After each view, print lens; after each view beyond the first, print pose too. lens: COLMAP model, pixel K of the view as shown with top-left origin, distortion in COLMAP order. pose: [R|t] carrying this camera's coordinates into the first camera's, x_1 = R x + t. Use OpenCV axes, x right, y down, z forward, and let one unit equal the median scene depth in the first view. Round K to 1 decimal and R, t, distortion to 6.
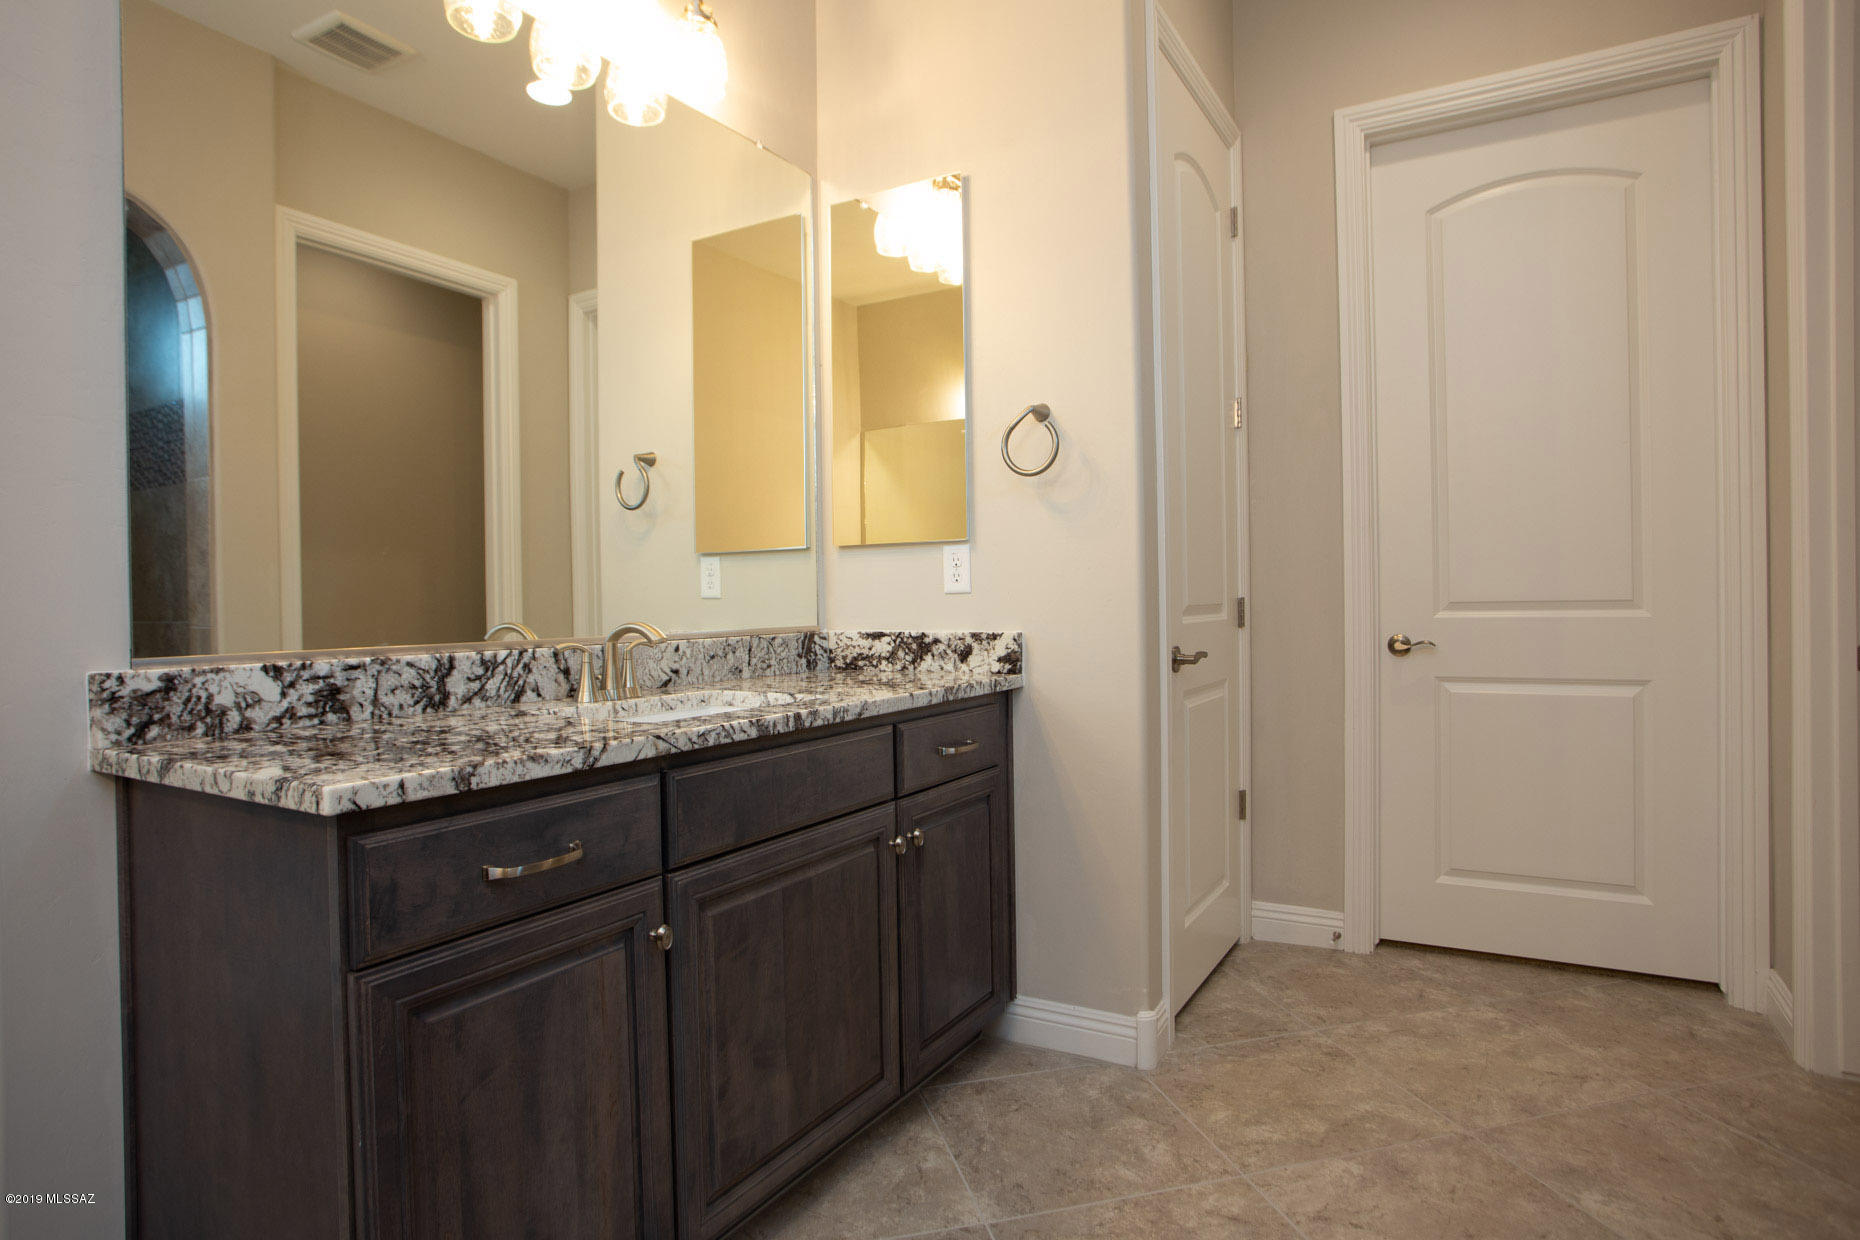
lens RADIAL K [[1038.8, 0, 927.2], [0, 1038.8, 603.6], [0, 0, 1]] dist [-0.025532, 0.027441]
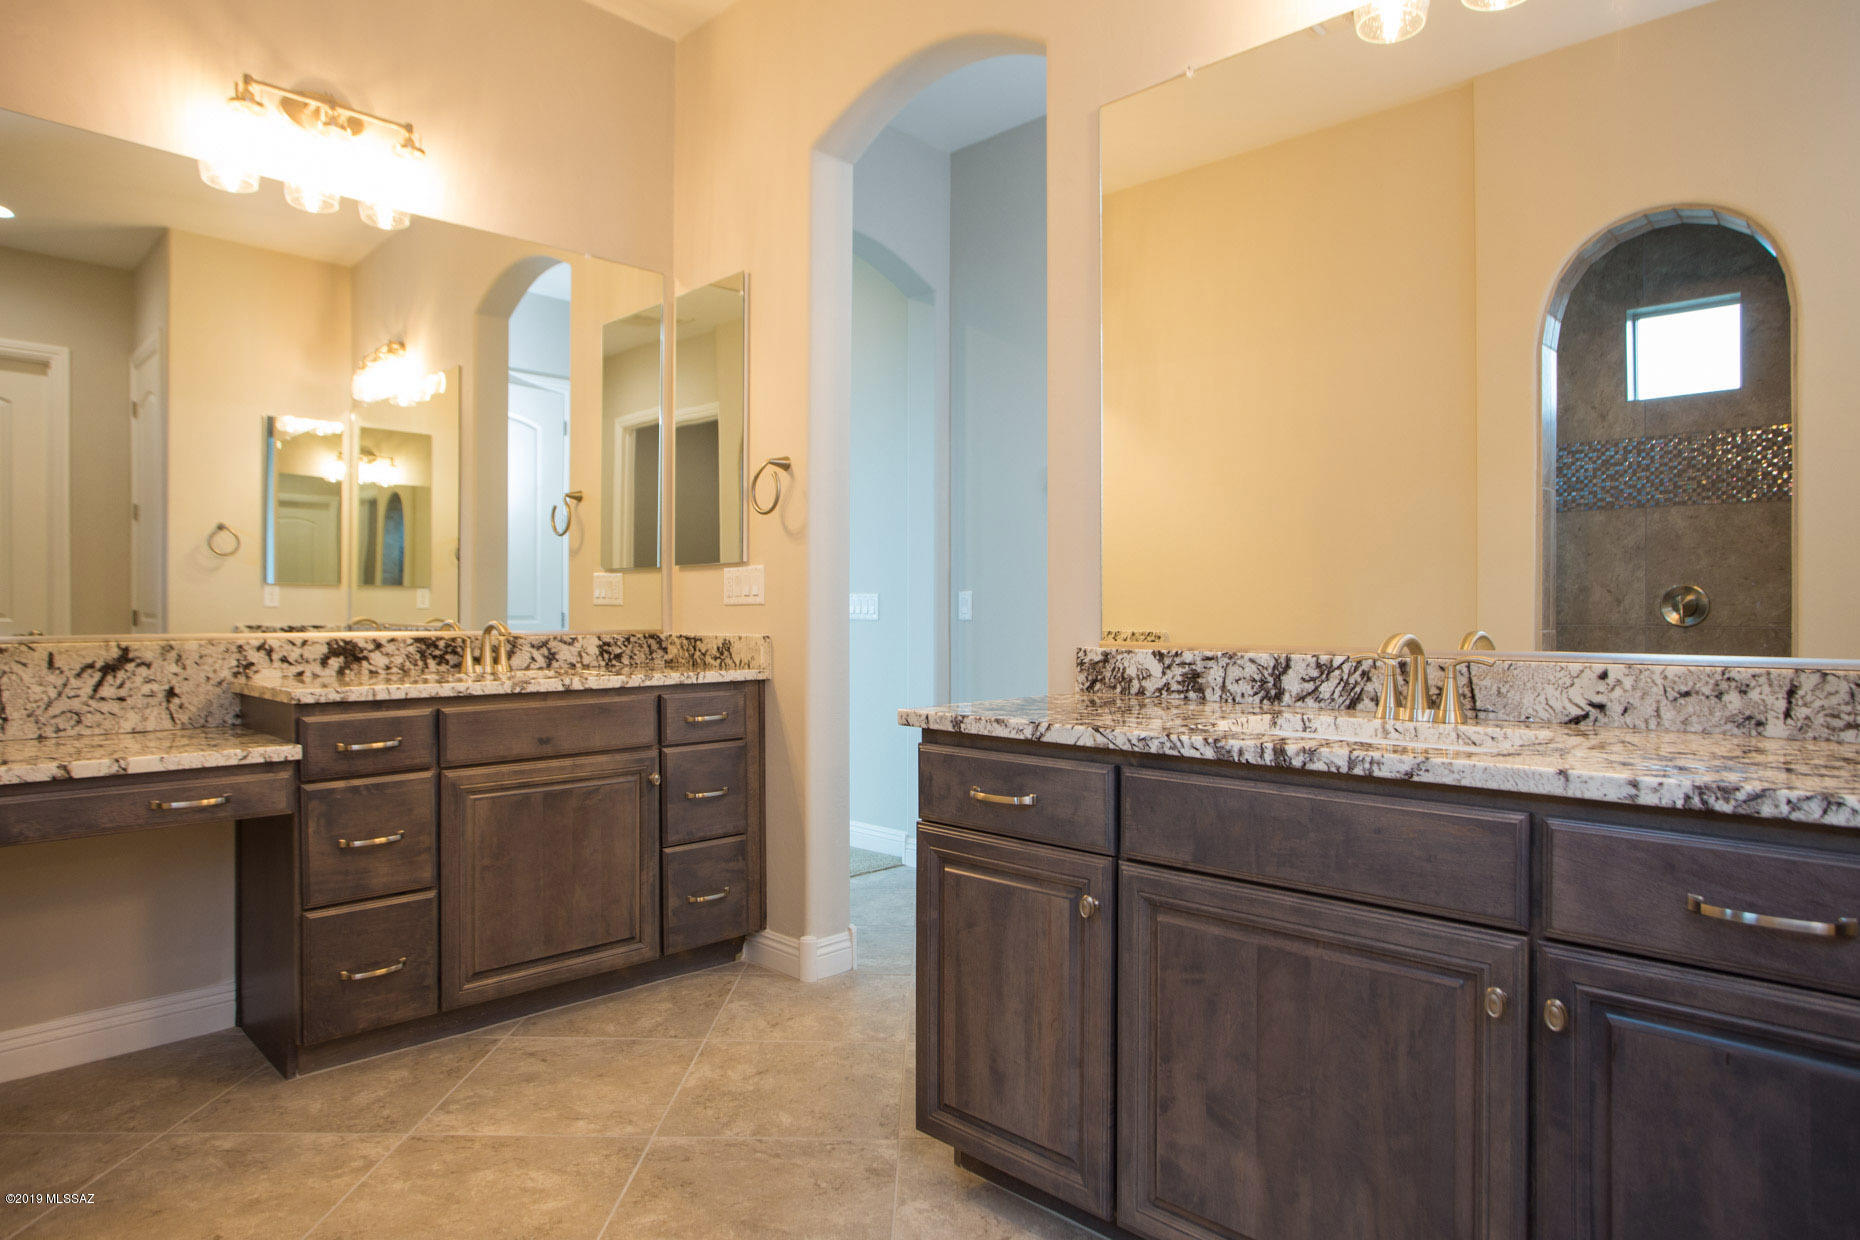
lens RADIAL K [[1071.5, 0, 930.0], [0, 1071.5, 620.0], [0, 0, 1]] dist [-0.000366, 0.000534]
pose [[-0.232647, 0.021142, -0.972331, 0.798128], [-0.002430, 0.999748, 0.022319, -0.014147], [0.972558, 0.007556, -0.232537, 0.959980]]
